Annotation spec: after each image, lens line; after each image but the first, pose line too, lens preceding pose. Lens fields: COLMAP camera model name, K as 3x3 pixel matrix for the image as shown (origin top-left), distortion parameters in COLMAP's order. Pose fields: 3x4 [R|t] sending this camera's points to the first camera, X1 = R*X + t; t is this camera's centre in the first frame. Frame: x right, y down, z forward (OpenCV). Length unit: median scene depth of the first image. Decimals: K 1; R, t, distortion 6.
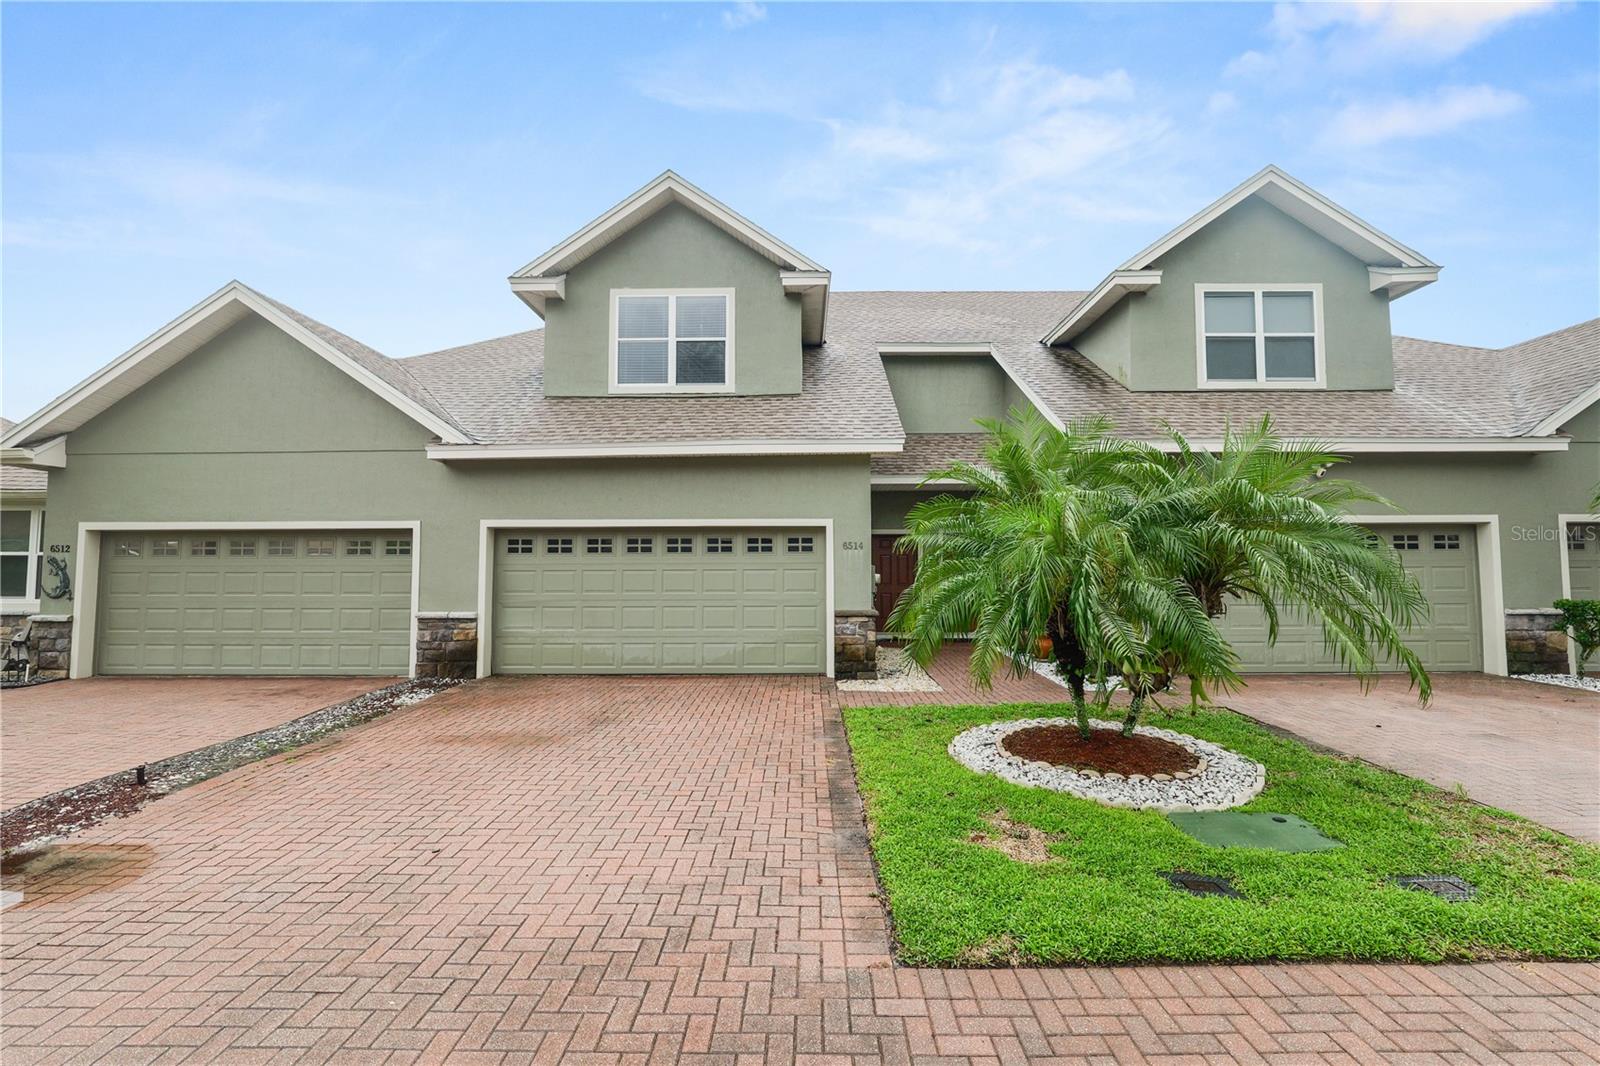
lens RADIAL K [[674.7, 0, 797.2], [0, 674.7, 530.2], [0, 0, 1]] dist [-0.009062, 0.000084]
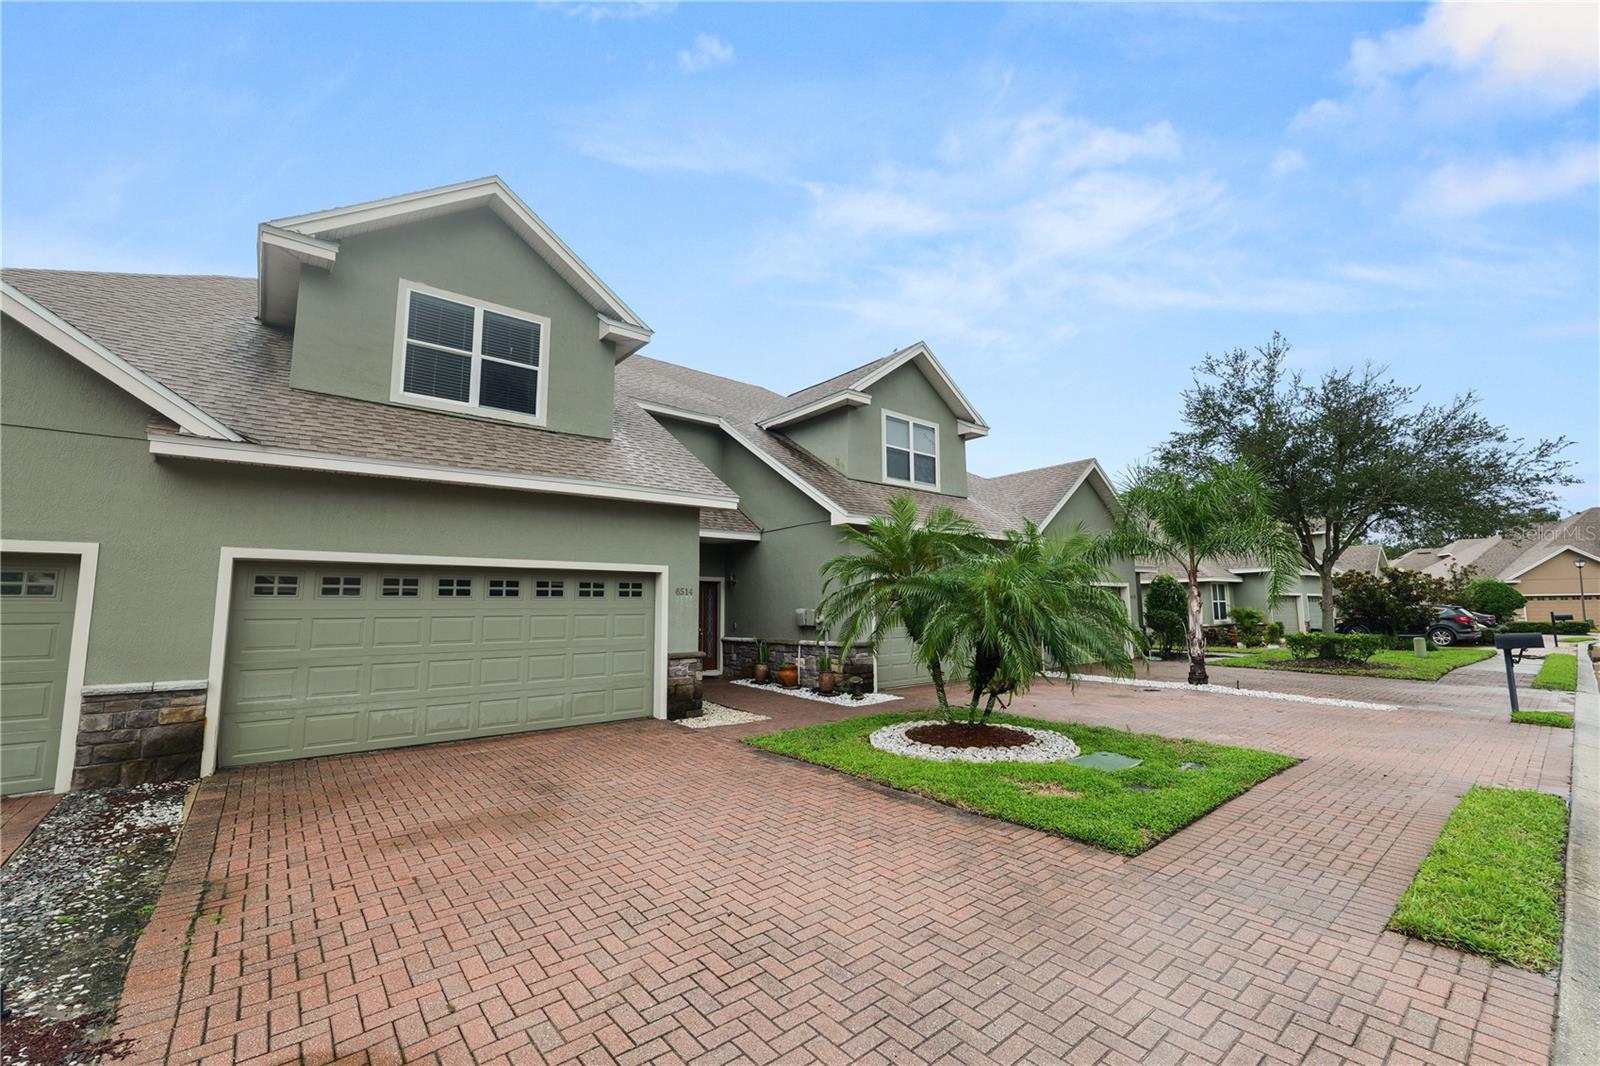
lens RADIAL K [[656.4, 0, 797.6], [0, 656.4, 529.9], [0, 0, 1]] dist [-0.009603, -0.000247]
pose [[0.759460, 0.074616, 0.646261, -0.460371], [-0.029407, 0.996323, -0.080475, 0.003899], [-0.649889, 0.042113, 0.758861, 0.089131]]
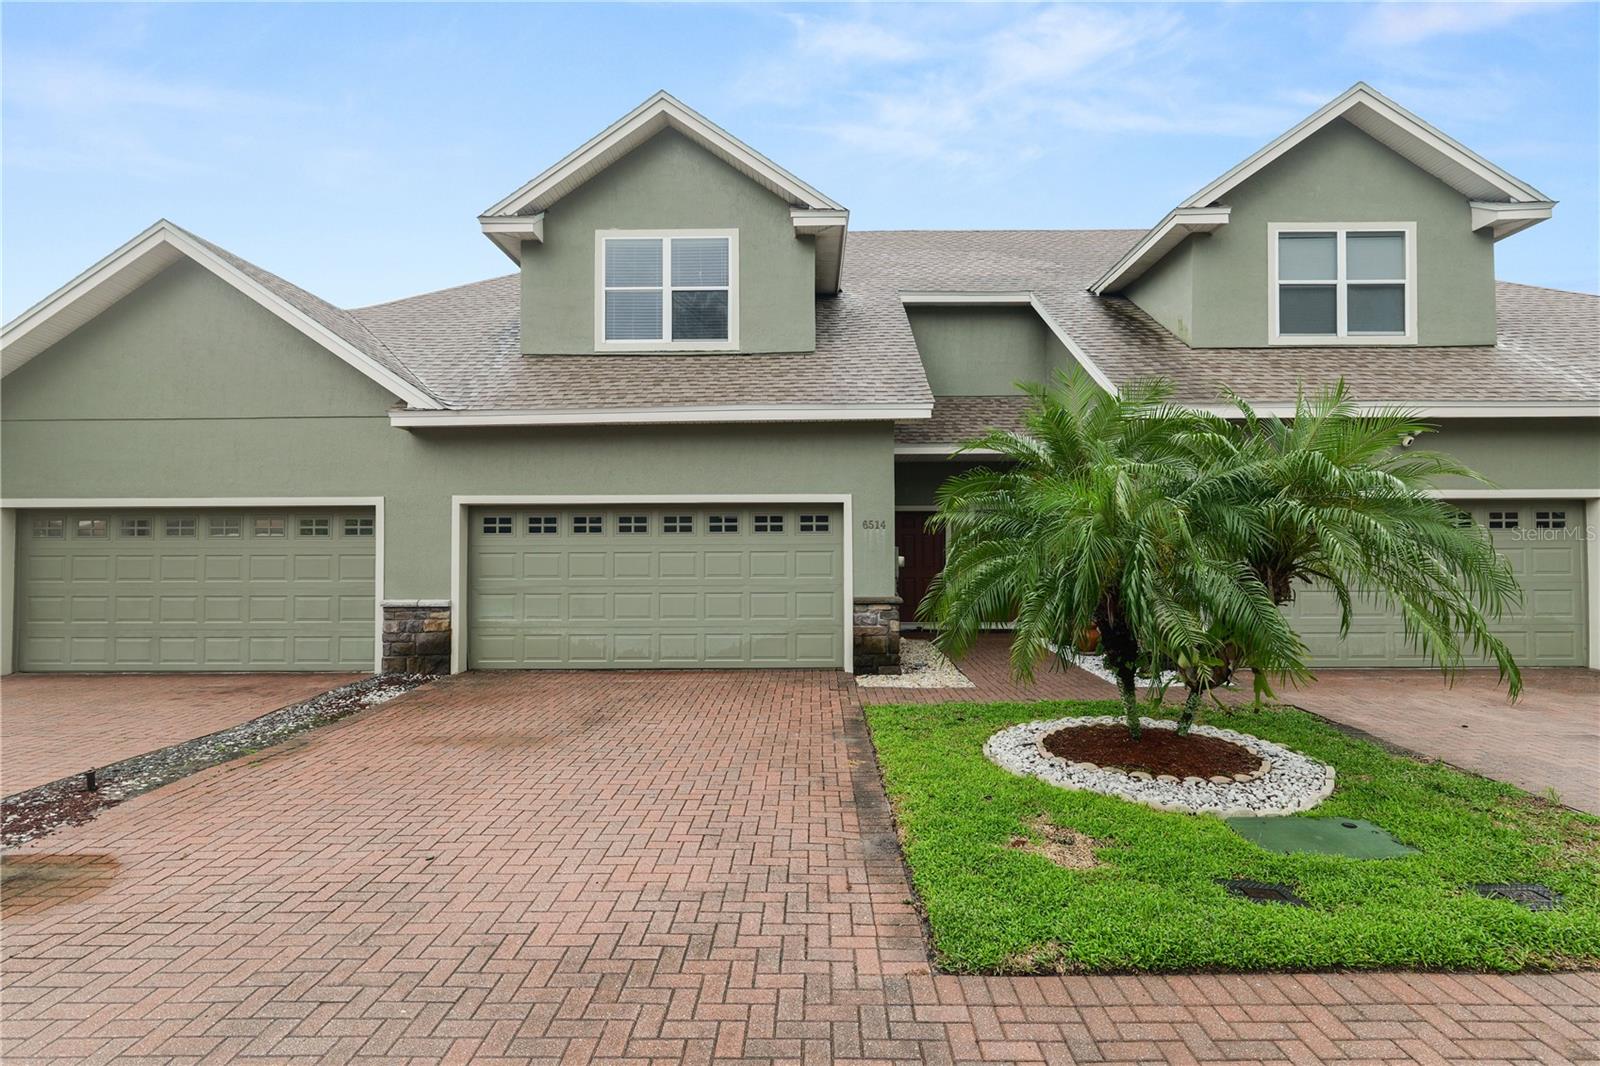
lens RADIAL K [[776.3, 0, 802.8], [0, 776.3, 532.9], [0, 0, 1]] dist [0.001442, -0.000885]
pose [[1.000000, -0.000837, 0.000064, -0.011289], [0.000834, 0.999393, 0.034823, -0.001735], [-0.000093, -0.034823, 0.999393, -0.019607]]
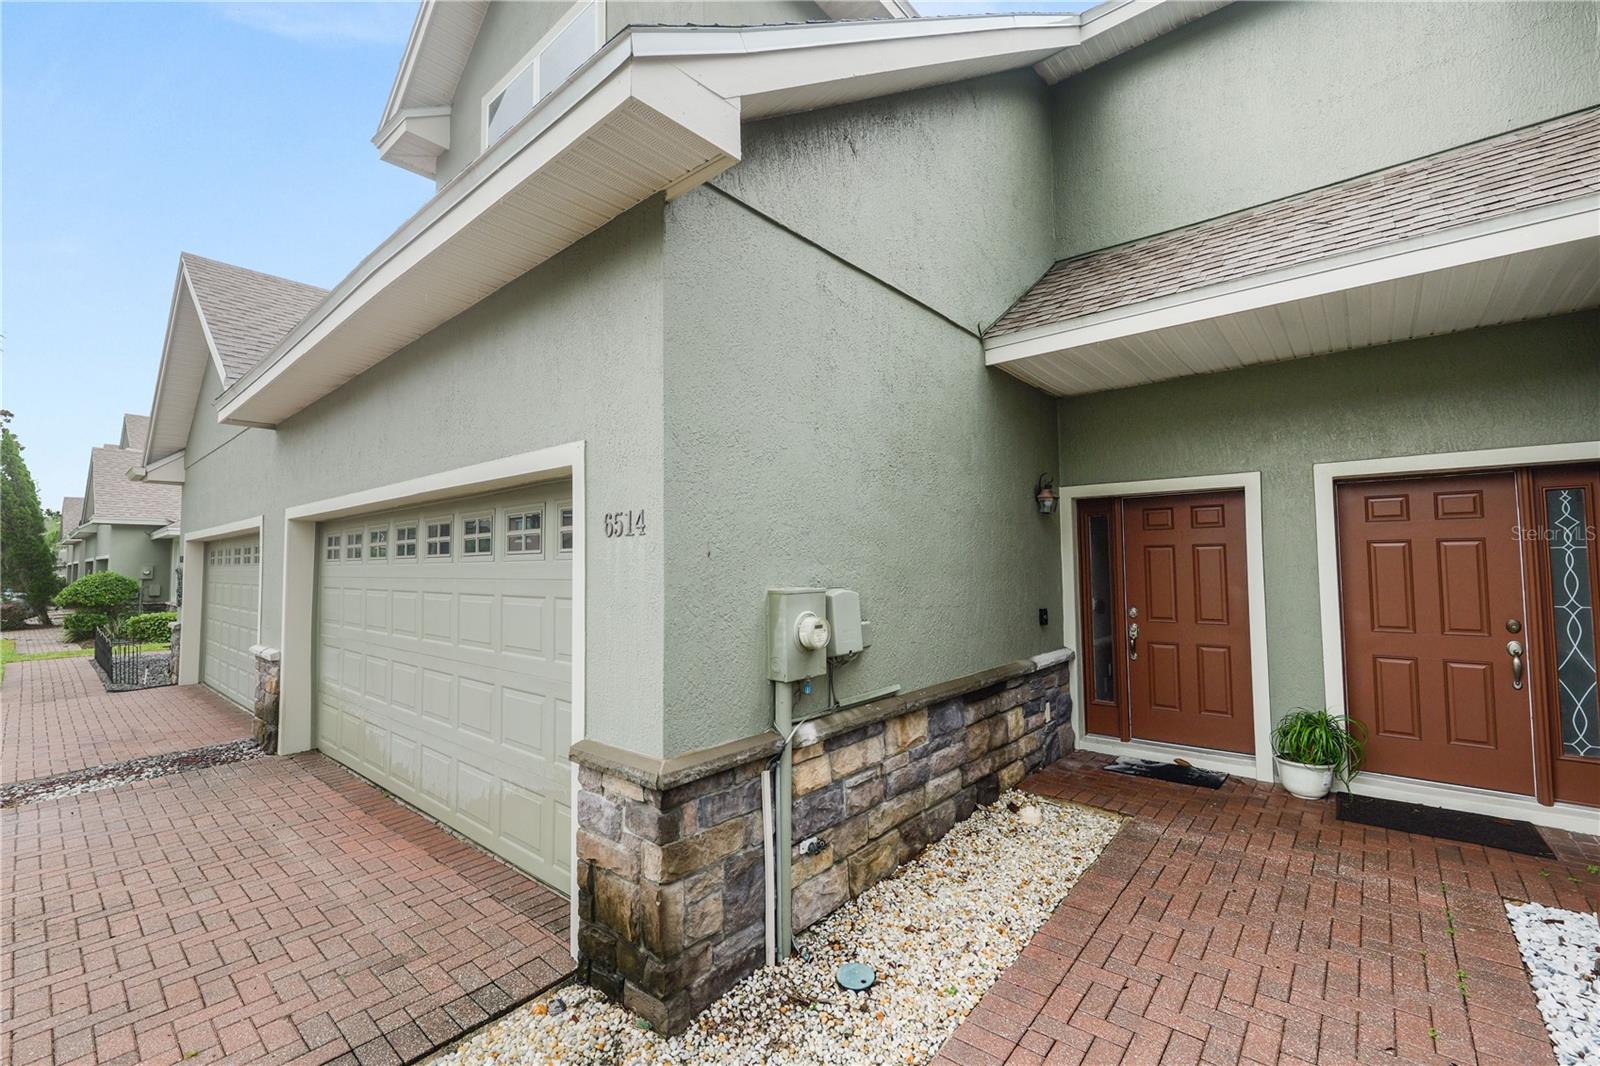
lens RADIAL K [[674.7, 0, 797.2], [0, 674.7, 530.2], [0, 0, 1]] dist [-0.009062, 0.000084]
pose [[0.768108, -0.037292, -0.639233, 0.325883], [0.037508, 0.999209, -0.013223, 0.030587], [0.639221, -0.013820, 0.768899, 0.822713]]
